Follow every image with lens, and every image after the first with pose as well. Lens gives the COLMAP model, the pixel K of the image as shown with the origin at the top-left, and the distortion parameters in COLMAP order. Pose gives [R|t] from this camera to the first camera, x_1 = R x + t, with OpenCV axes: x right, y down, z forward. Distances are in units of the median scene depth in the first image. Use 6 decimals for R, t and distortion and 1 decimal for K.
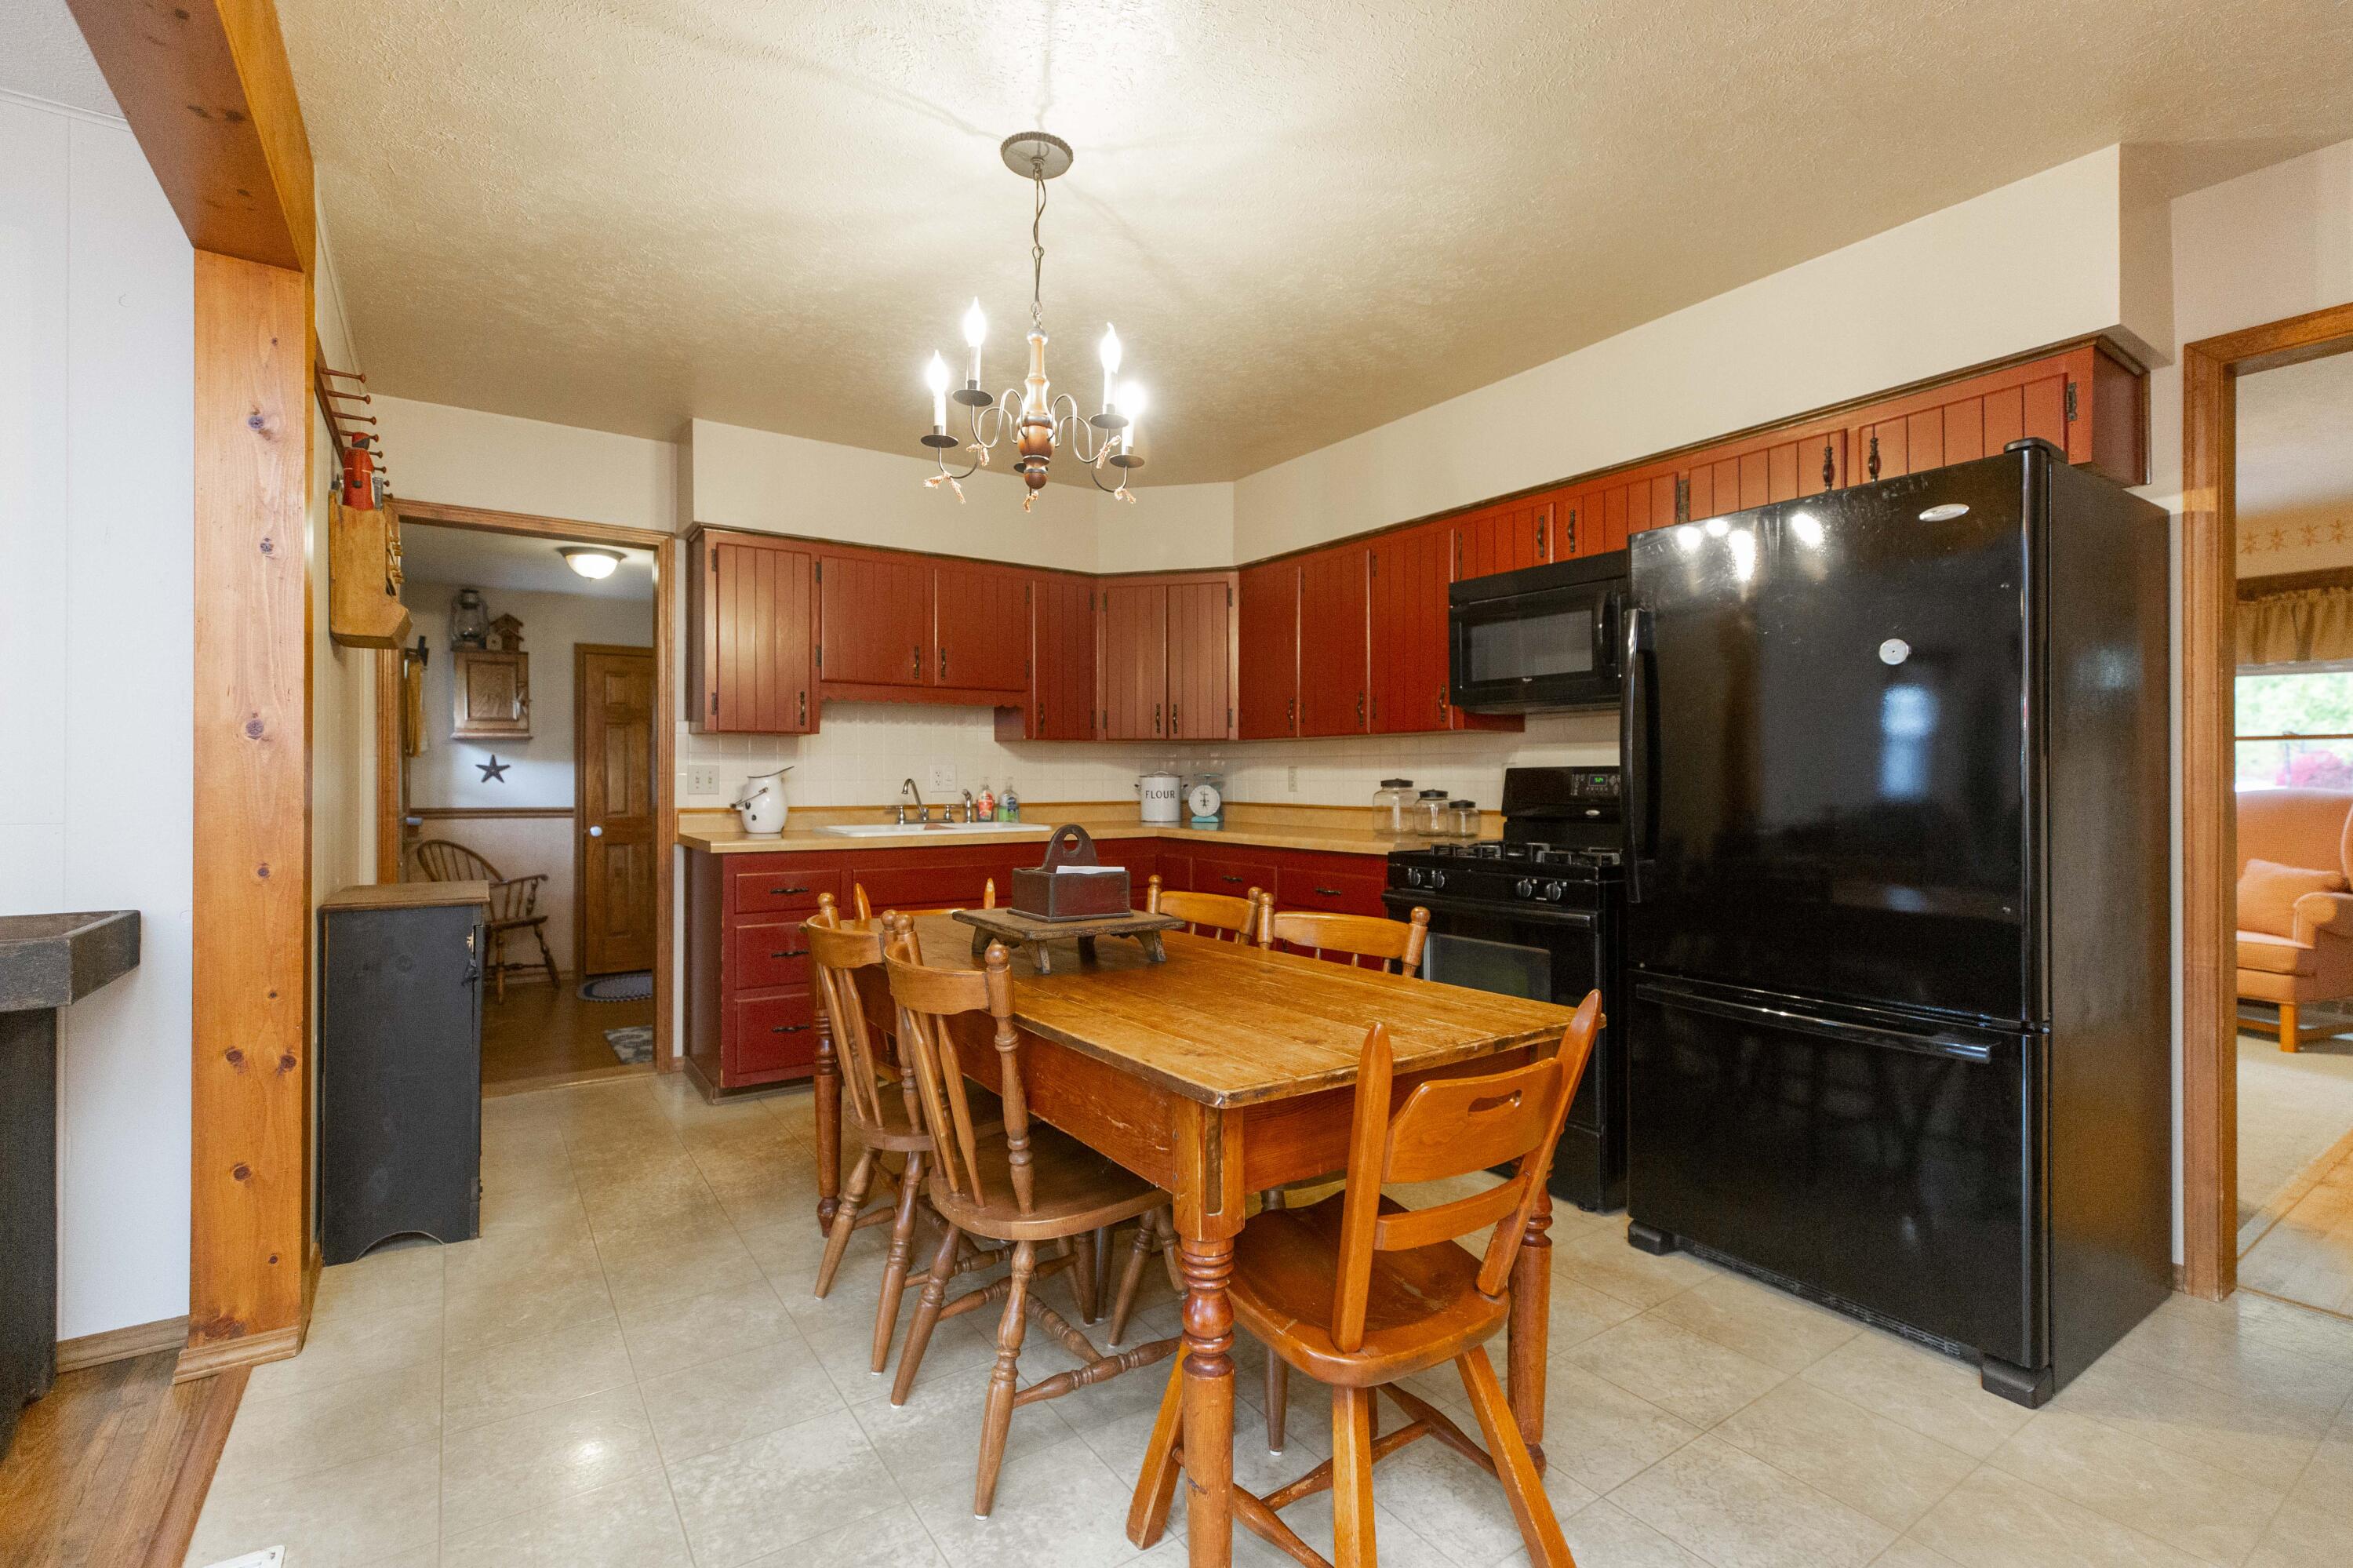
lens RADIAL K [[1055.5, 0, 1176.5], [0, 1055.5, 784.0], [0, 0, 1]] dist [0.004202, 0.000058]
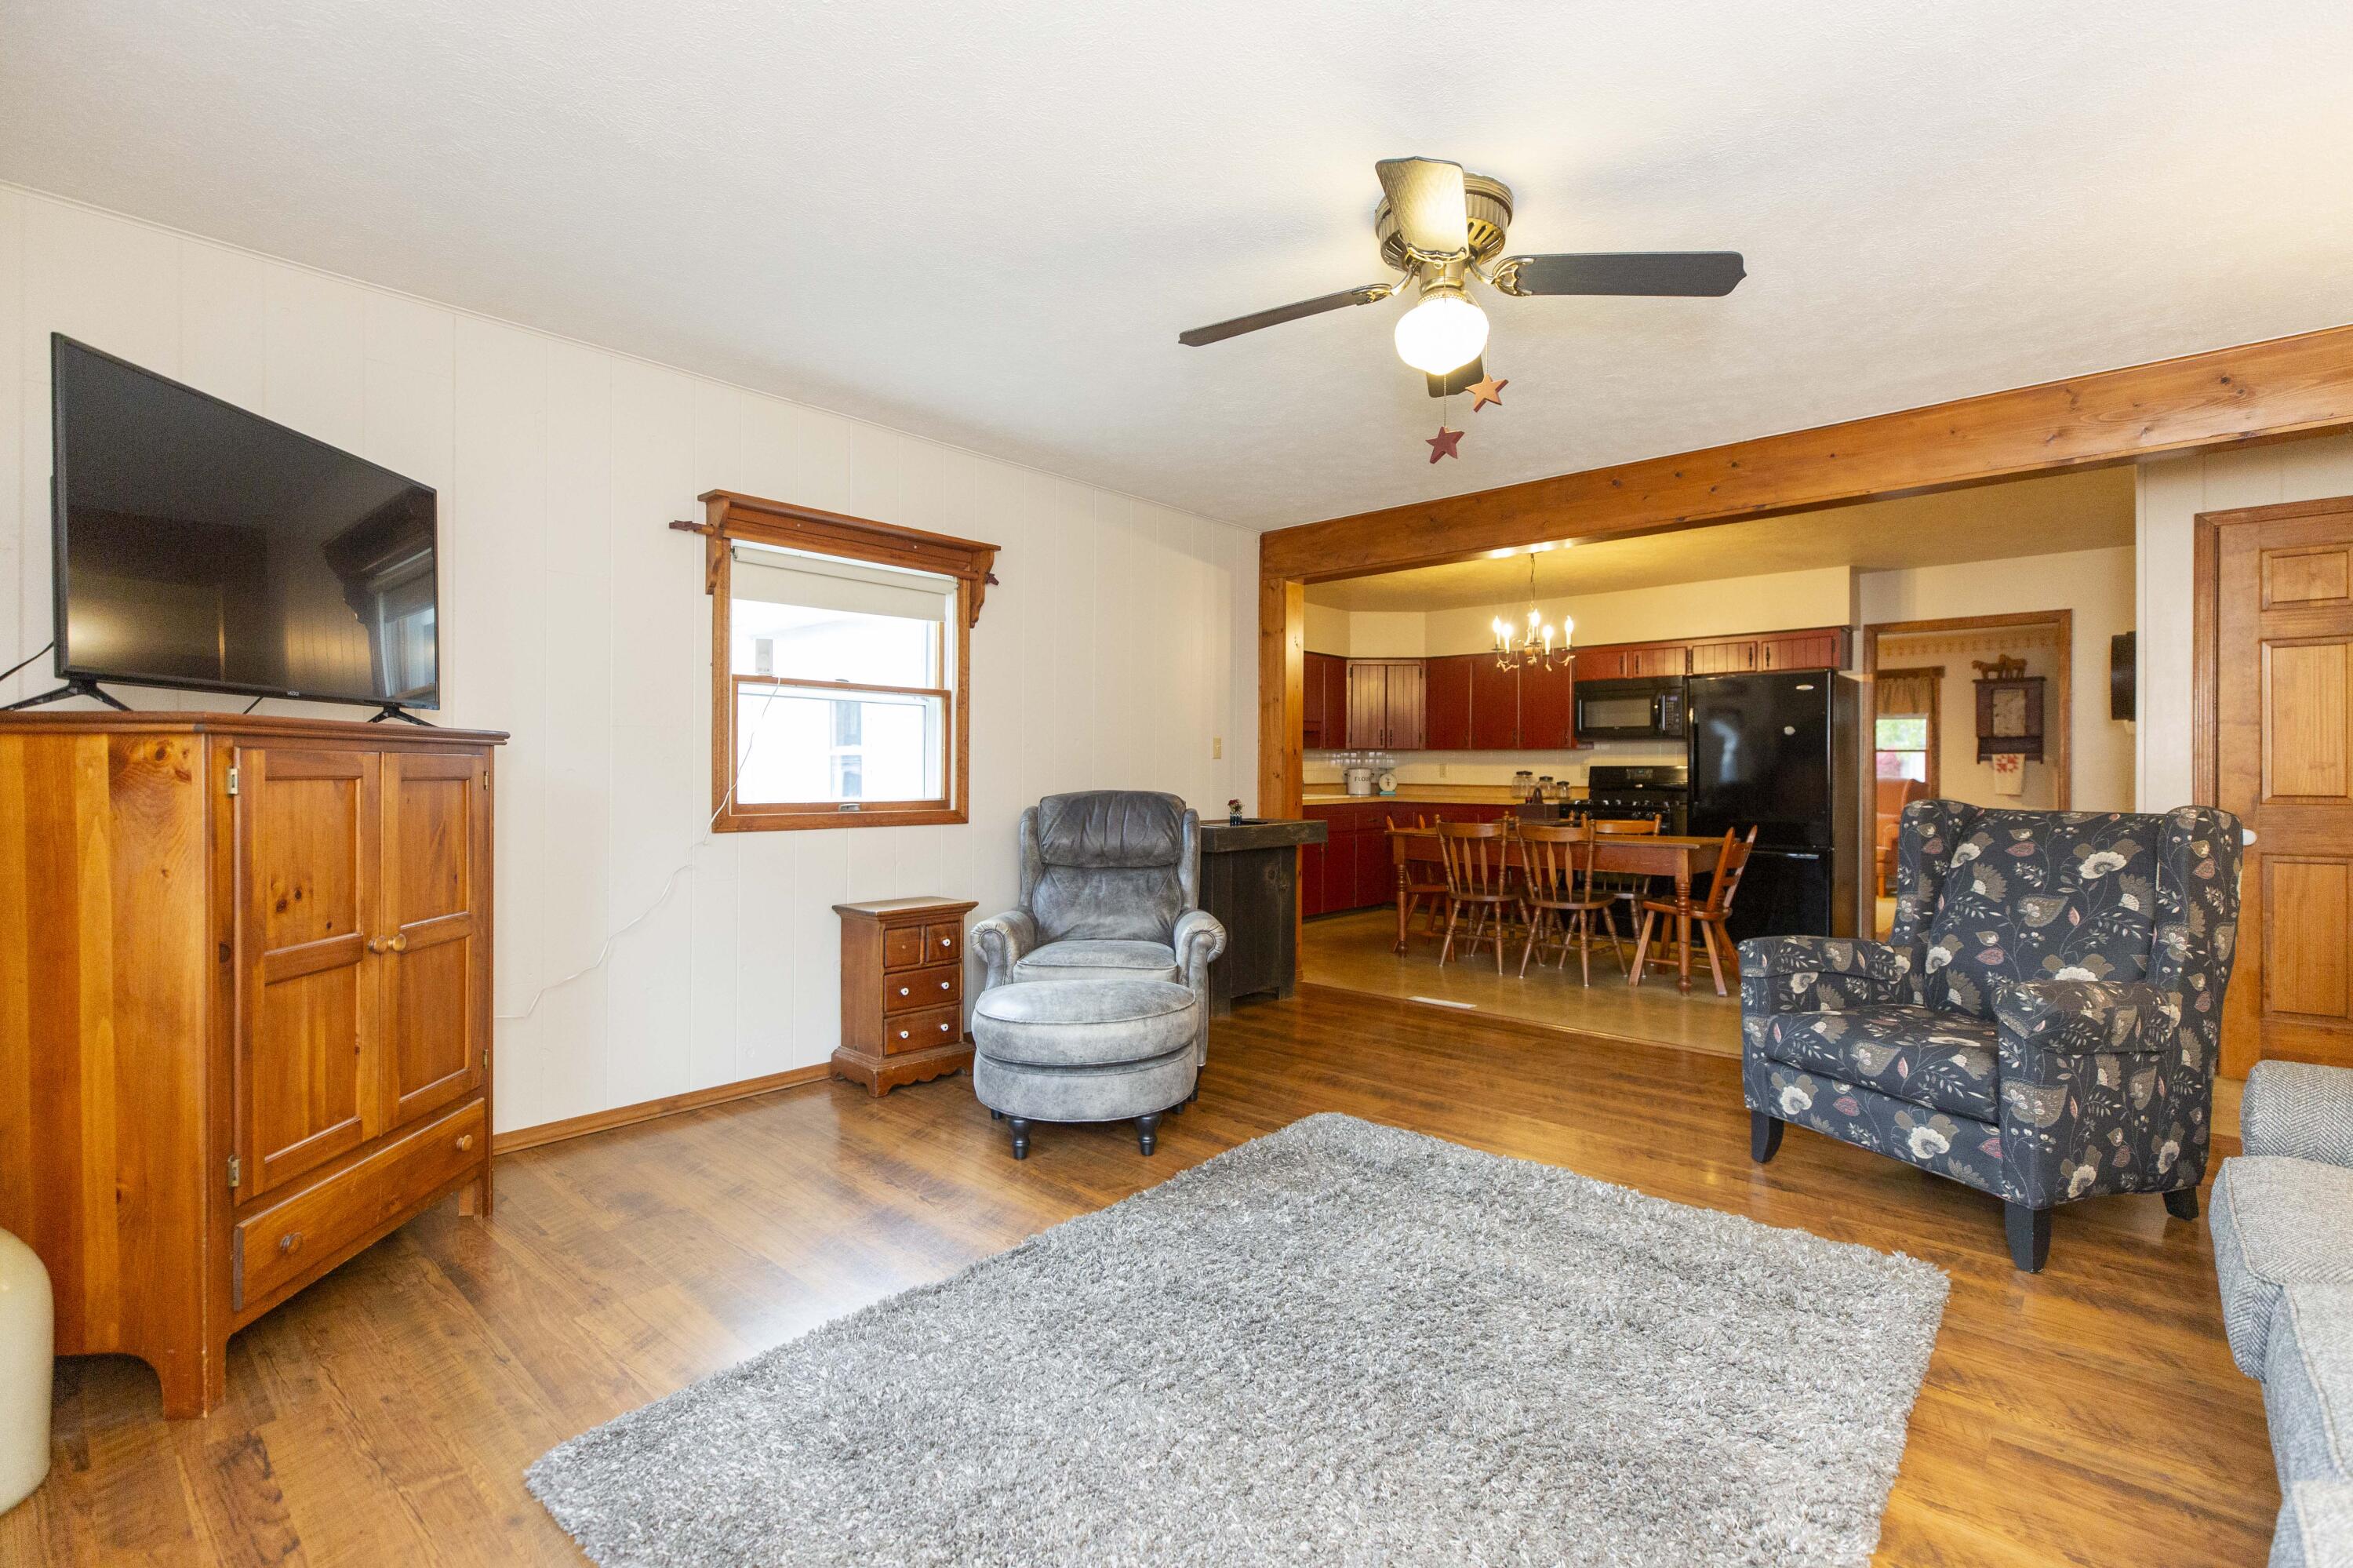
lens RADIAL K [[1074.4, 0, 1177.8], [0, 1074.4, 788.1], [0, 0, 1]] dist [0.002645, 0.000232]
pose [[0.971602, 0.000141, 0.236622, -1.176803], [-0.002967, 0.999928, 0.011588, 0.007974], [-0.236603, -0.011961, 0.971533, -1.067378]]
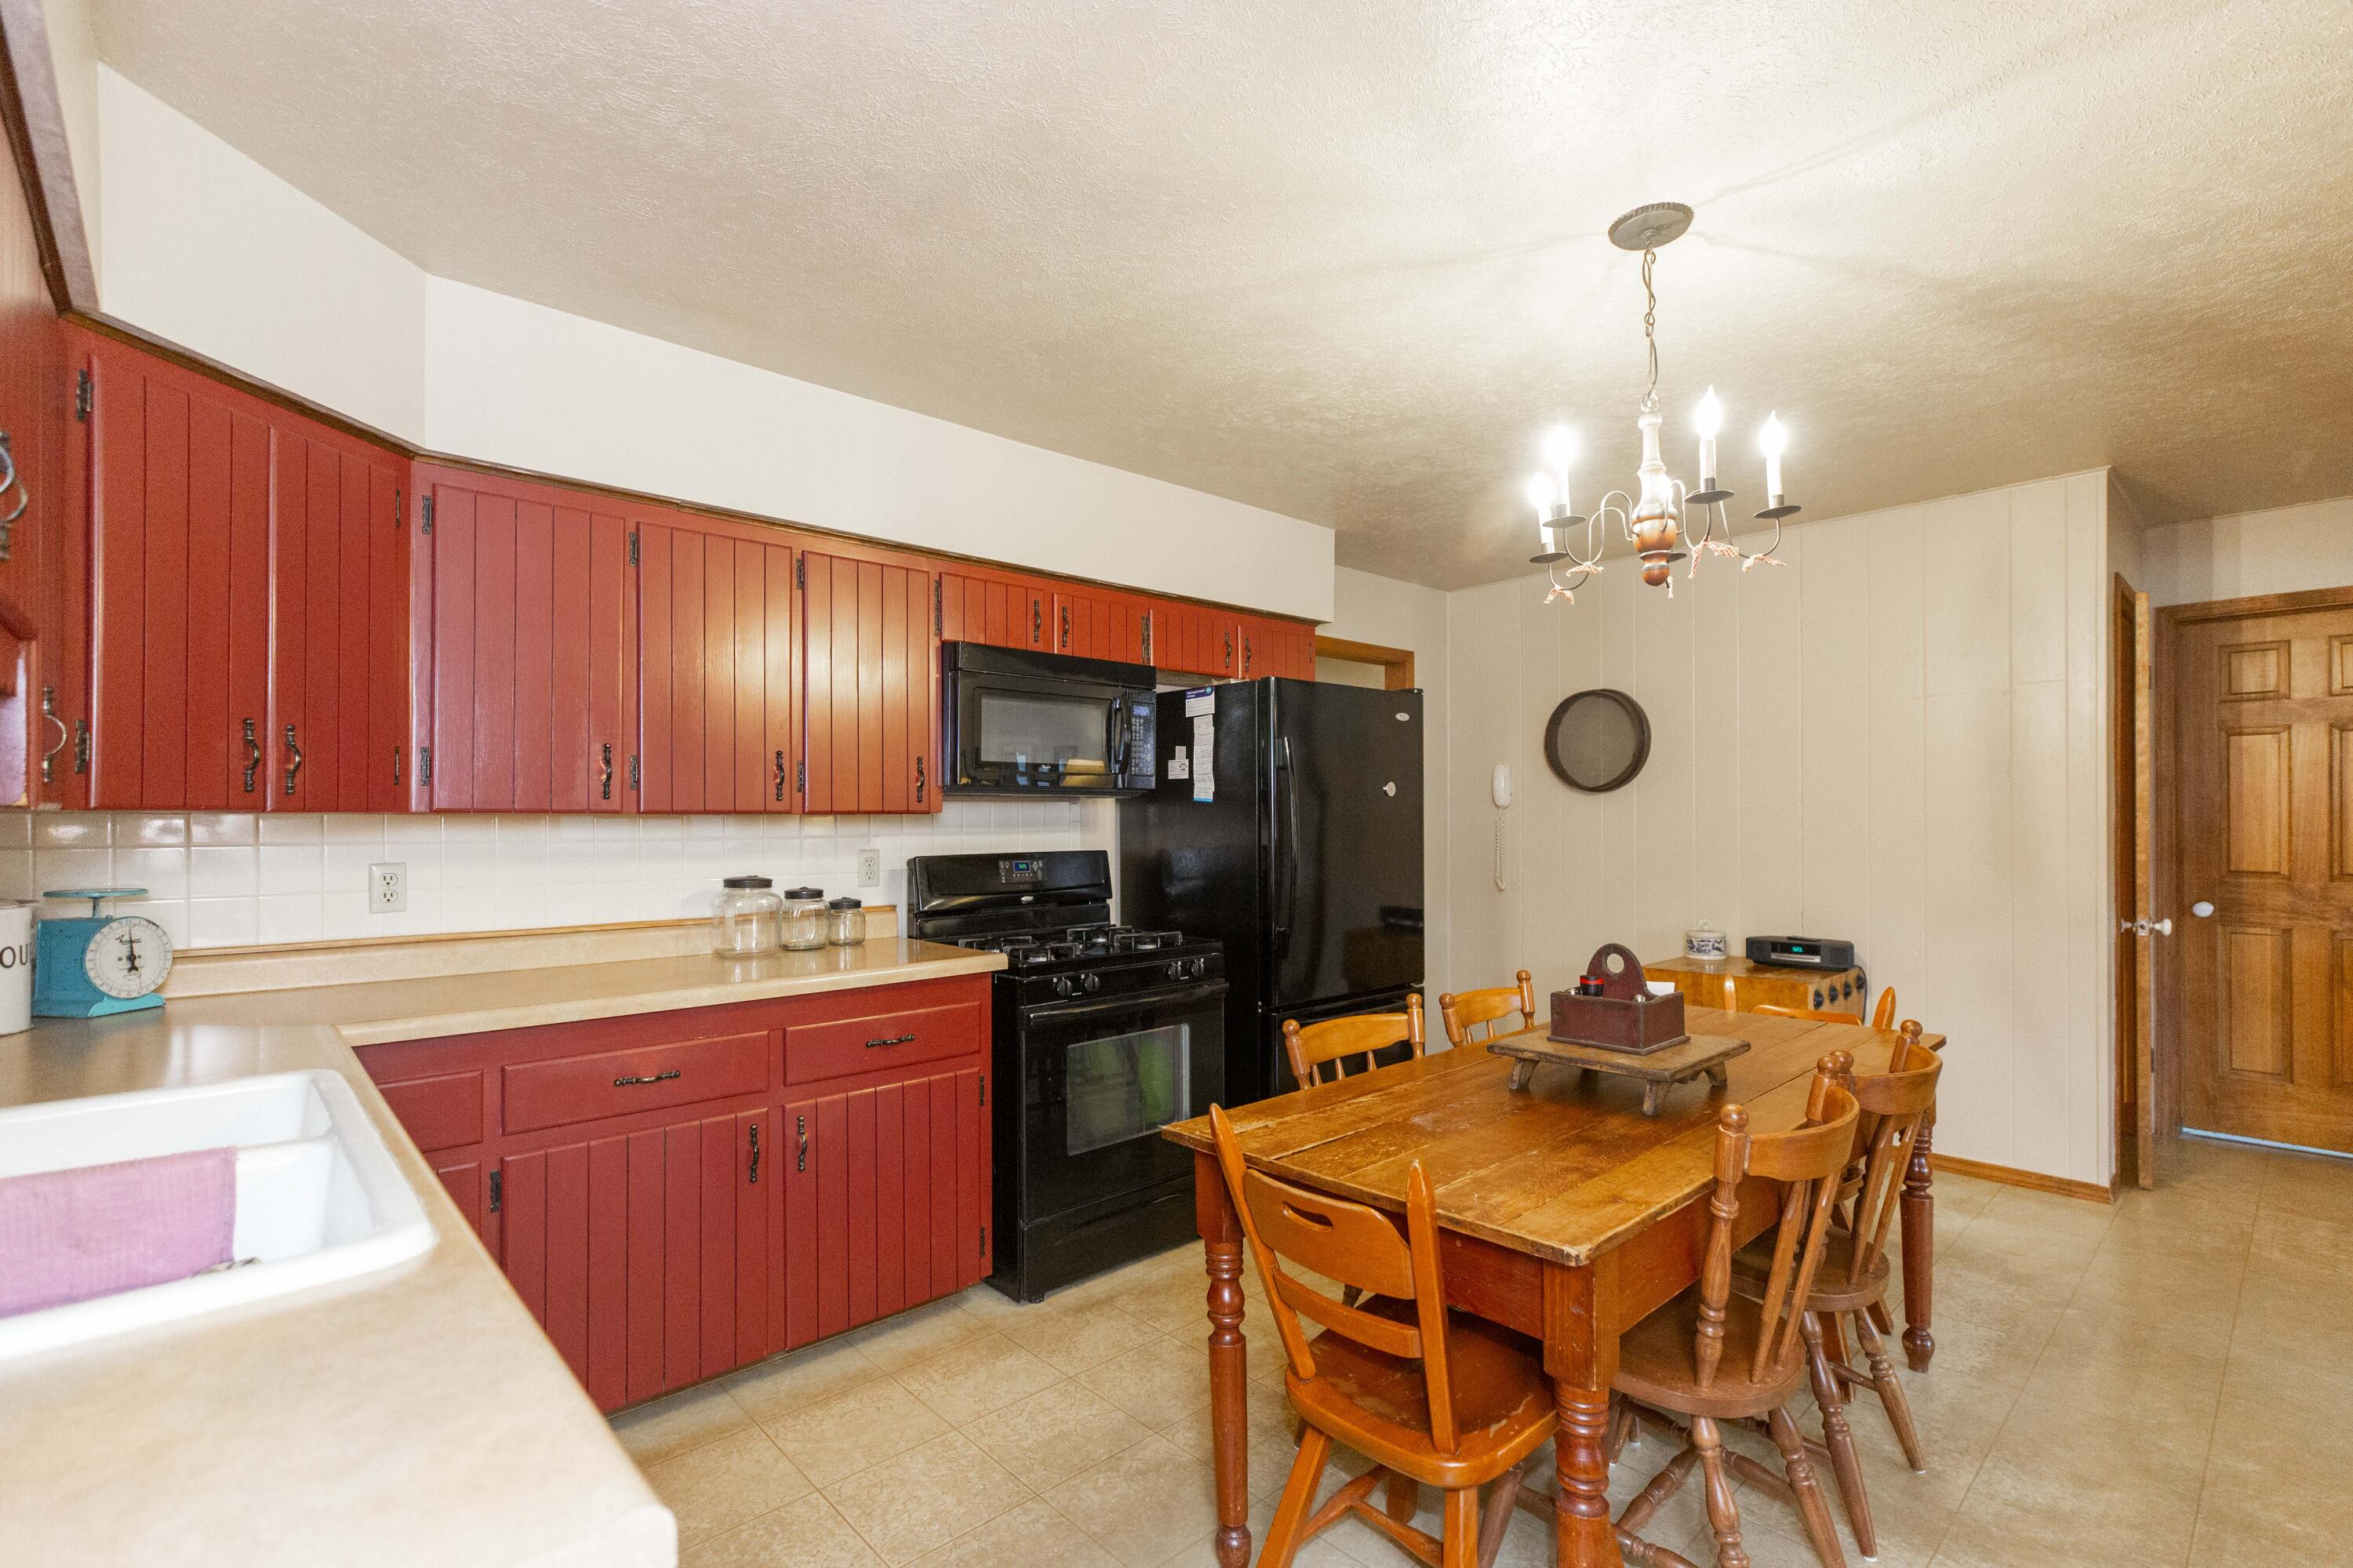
lens RADIAL K [[1074.4, 0, 1177.8], [0, 1074.4, 788.1], [0, 0, 1]] dist [0.002645, 0.000232]
pose [[-0.152004, 0.028753, 0.987962, -0.678864], [0.008488, 0.999578, -0.027785, -0.050937], [-0.988343, 0.004163, -0.152184, 1.059428]]
